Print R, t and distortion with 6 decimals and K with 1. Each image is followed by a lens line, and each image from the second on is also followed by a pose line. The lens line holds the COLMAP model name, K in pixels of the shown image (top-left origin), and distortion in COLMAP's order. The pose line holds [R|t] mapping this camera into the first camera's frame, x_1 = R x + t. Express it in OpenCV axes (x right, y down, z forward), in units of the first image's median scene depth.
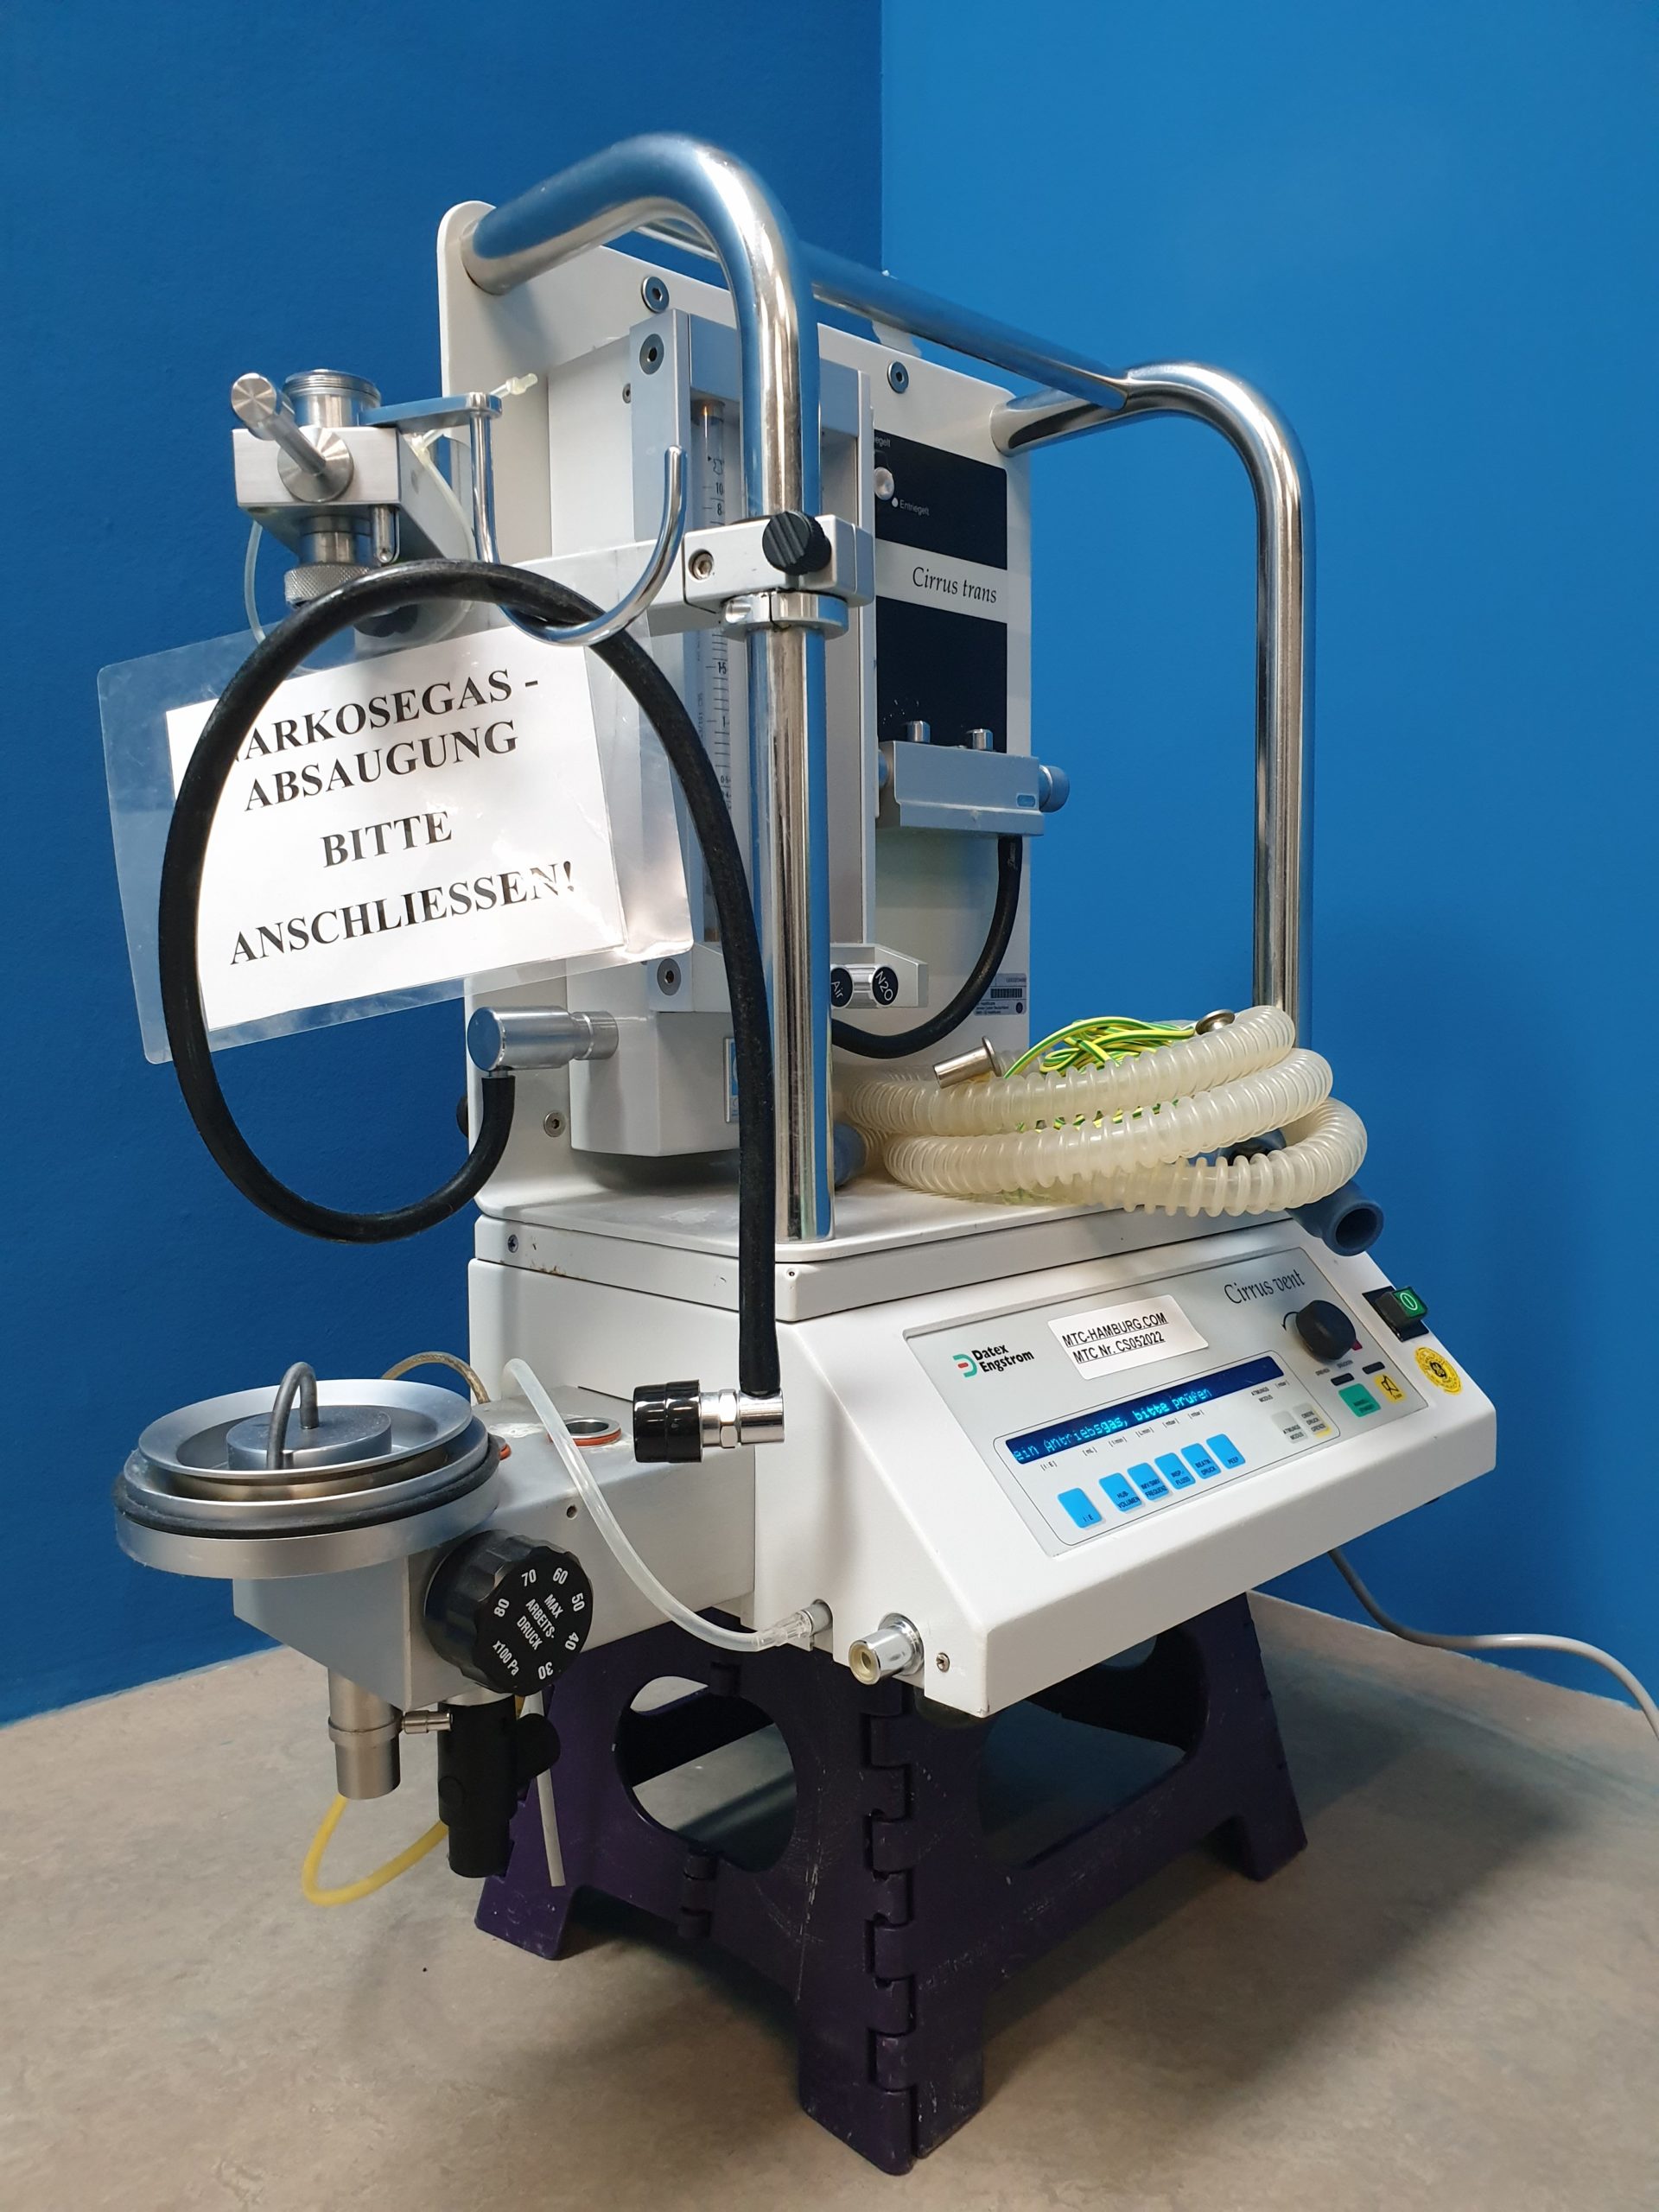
lens RADIAL K [[1715.7, 0, 829.5], [0, 1715.7, 1106.0], [0, 0, 1]] dist [-0.068872, -0.000740]
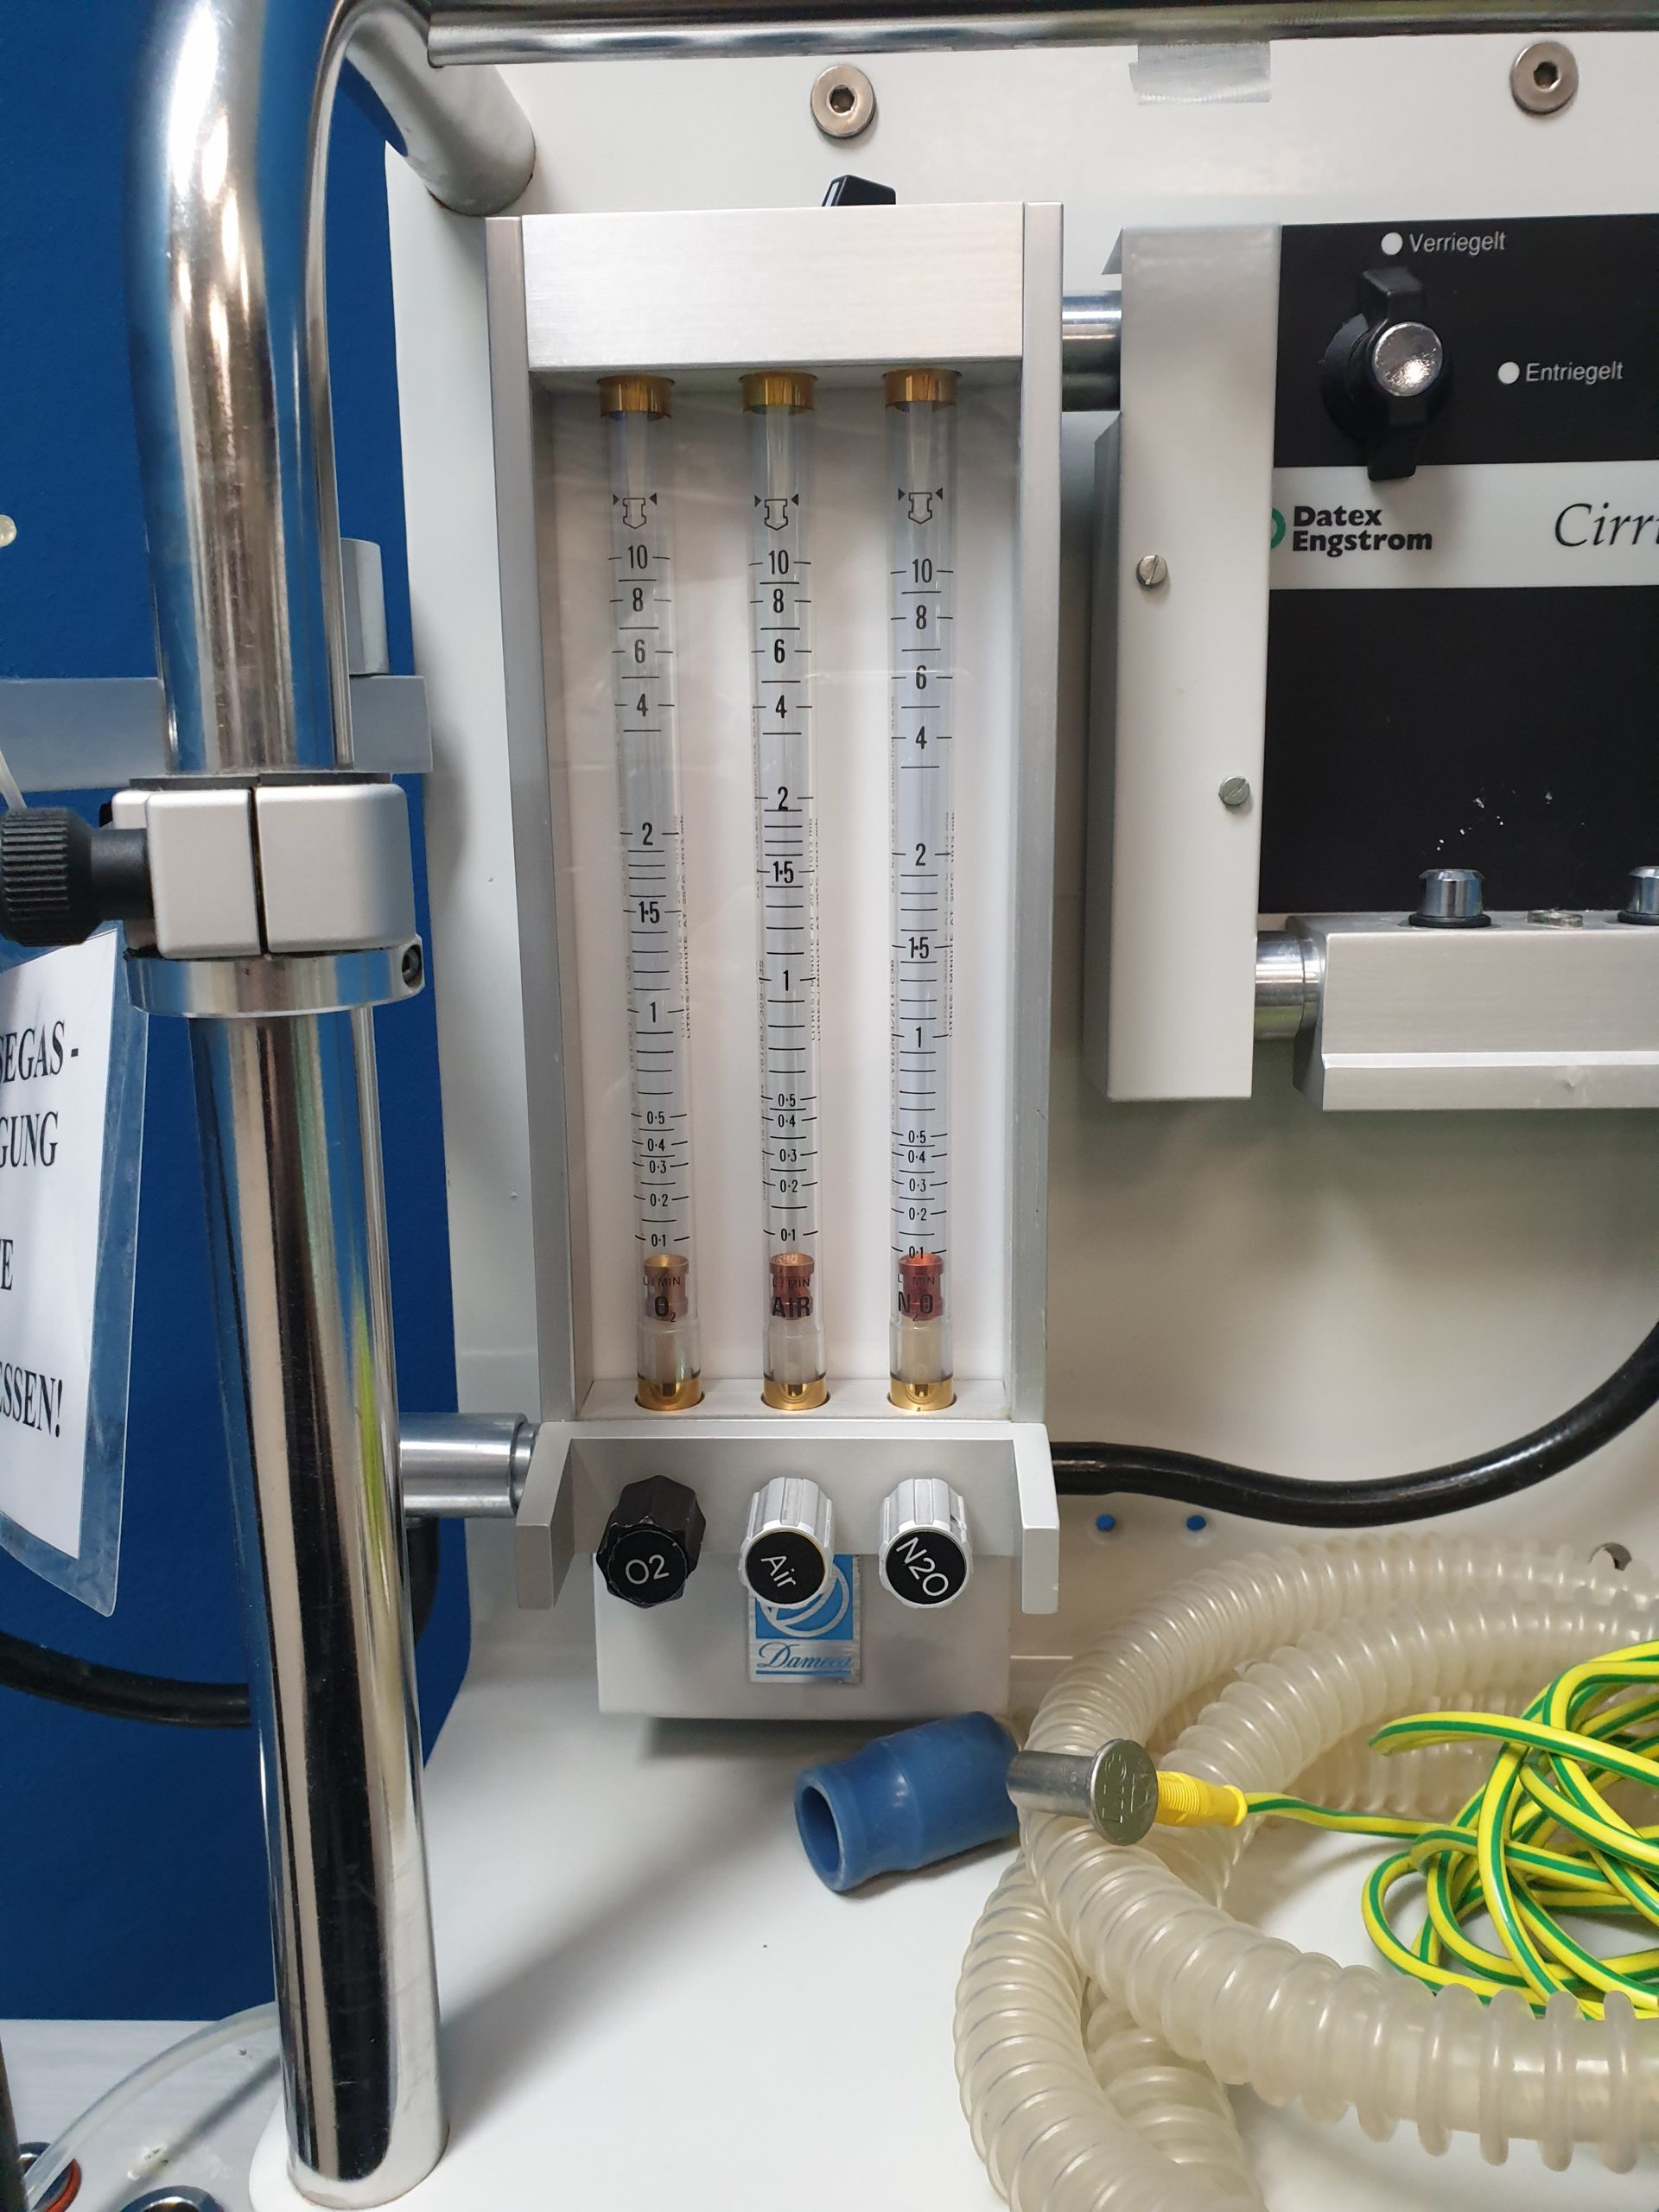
lens RADIAL K [[1704.5, 0, 829.5], [0, 1704.5, 1106.0], [0, 0, 1]] dist [0.007279, 0.003425]
pose [[0.679632, 0.146873, -0.718699, 0.298281], [-0.045484, 0.986303, 0.158549, -0.237504], [0.732141, -0.075066, 0.677004, 0.565476]]
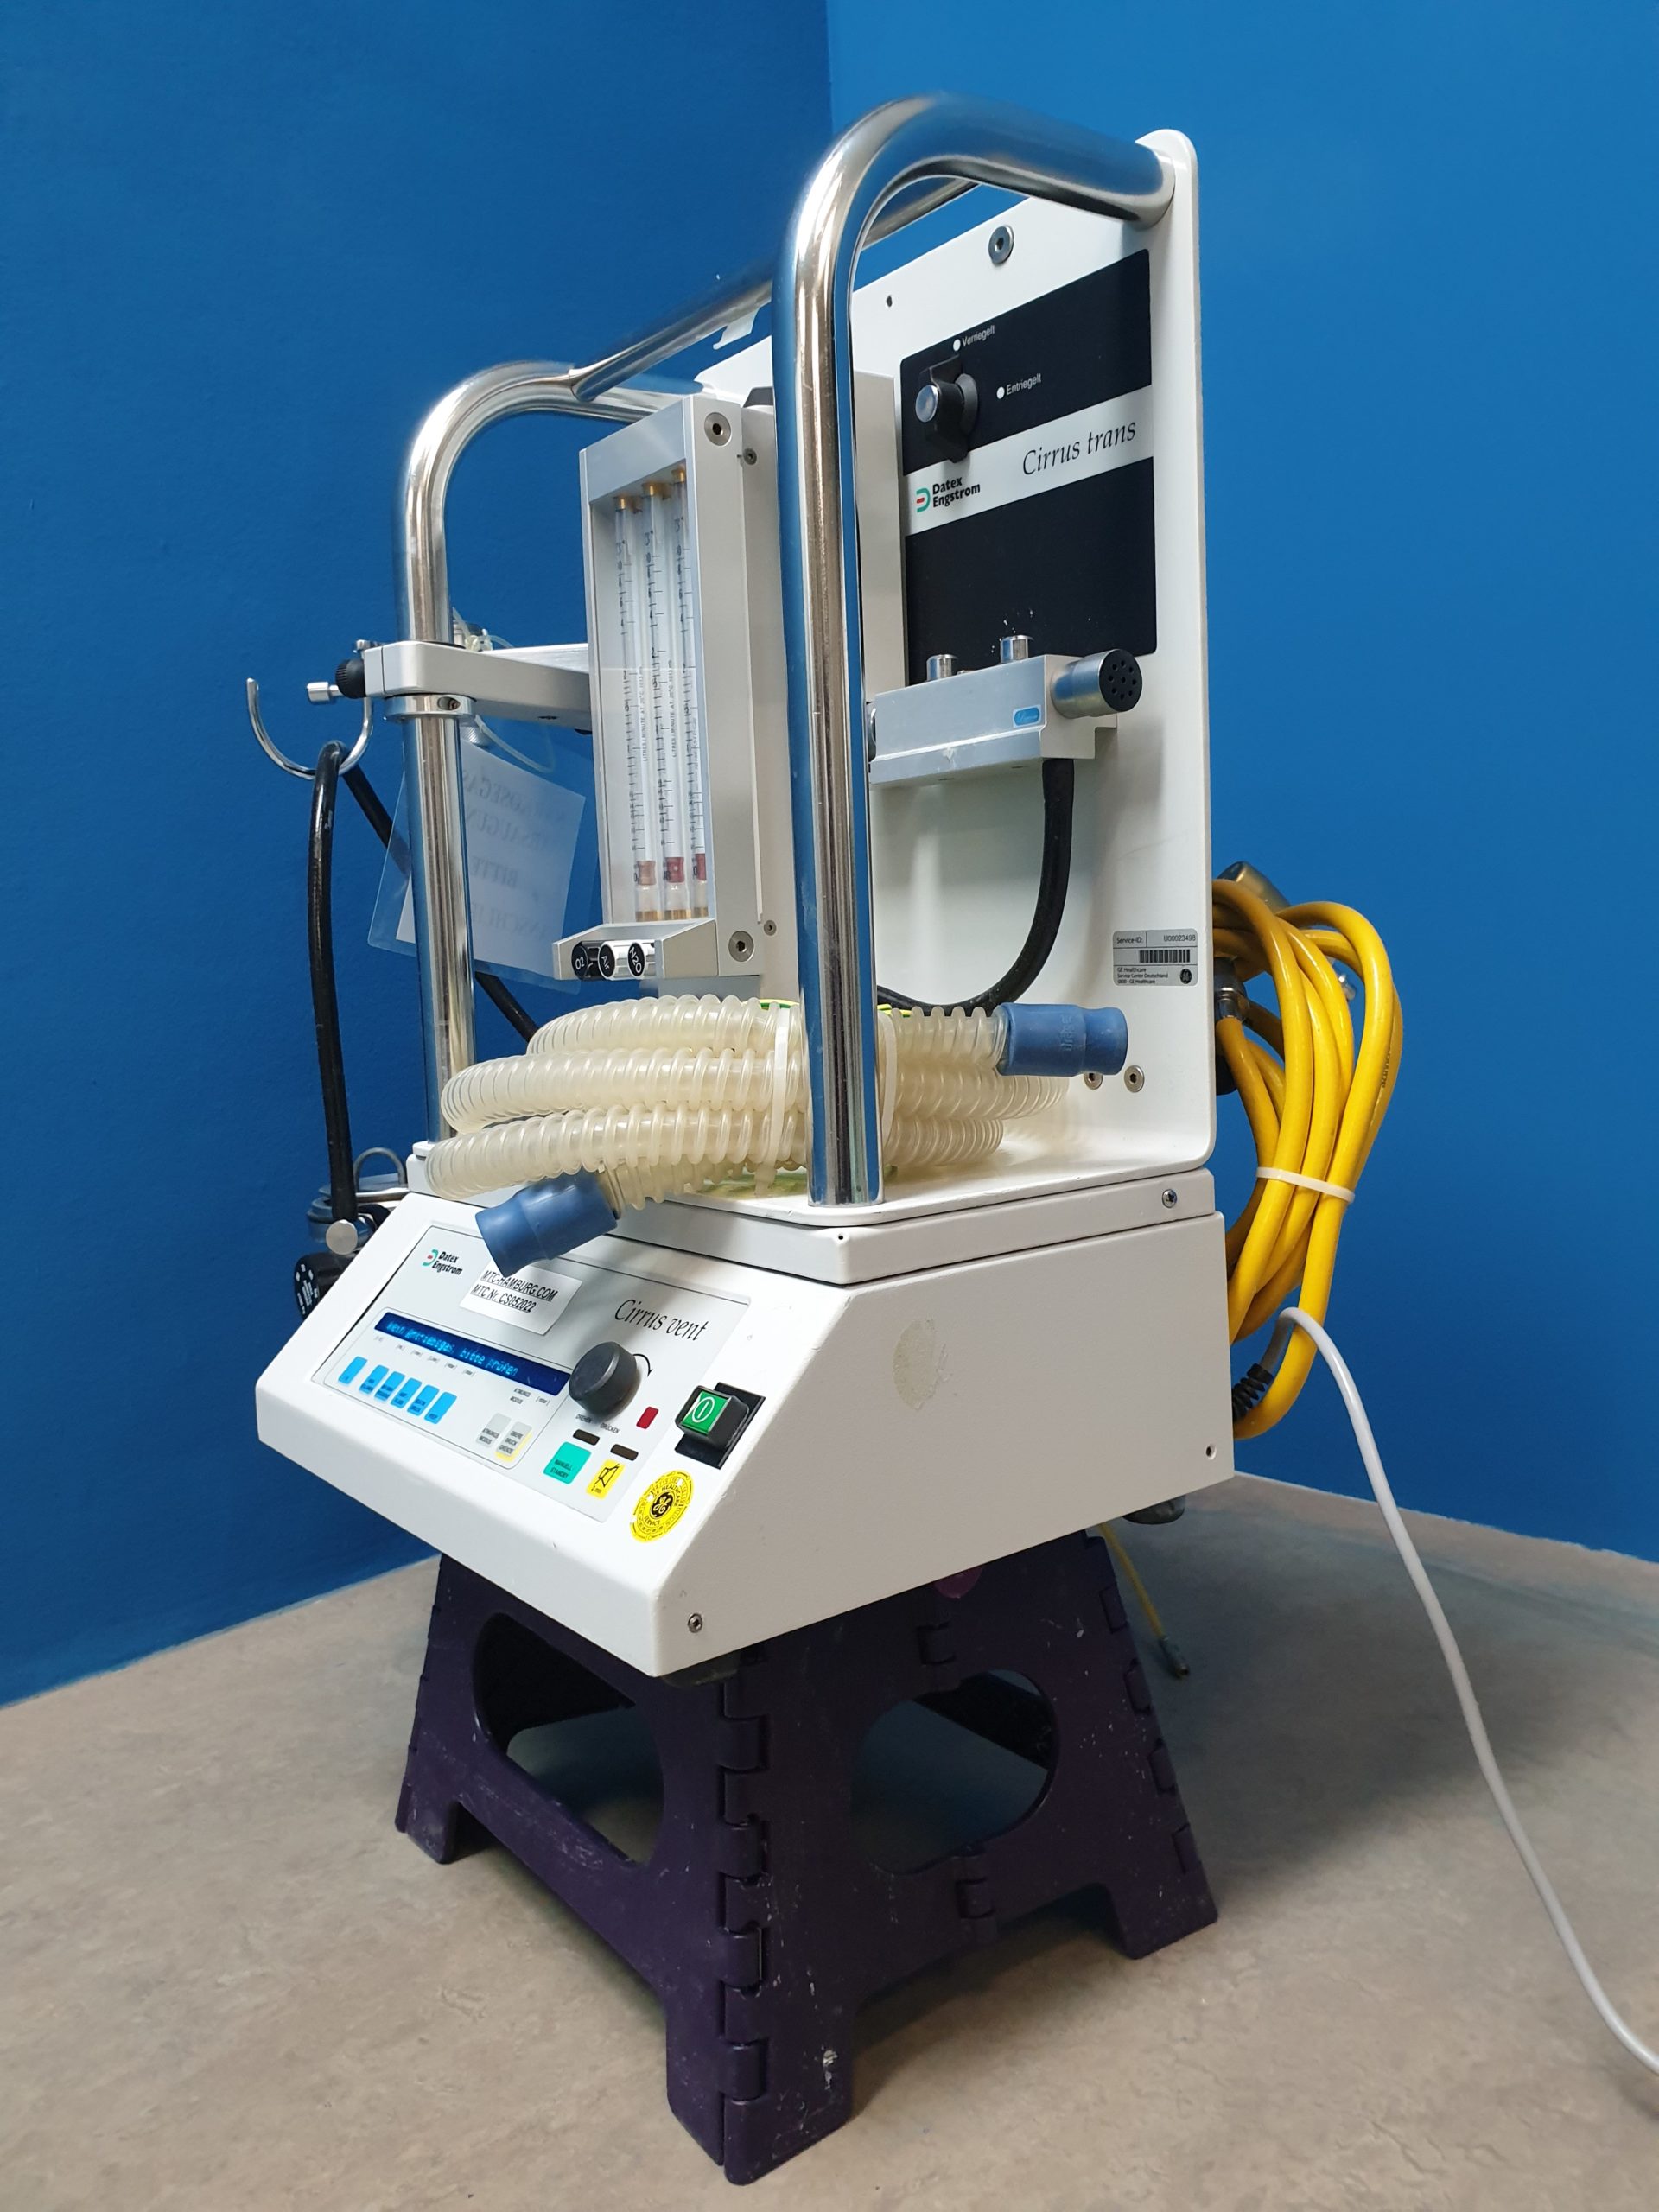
lens RADIAL K [[1715.7, 0, 829.5], [0, 1715.7, 1106.0], [0, 0, 1]] dist [-0.068872, -0.000740]
pose [[-0.124978, 0.101673, -0.986936, 1.006068], [-0.038268, 0.993501, 0.107195, -0.088024], [0.991421, 0.051165, -0.120275, 1.108035]]
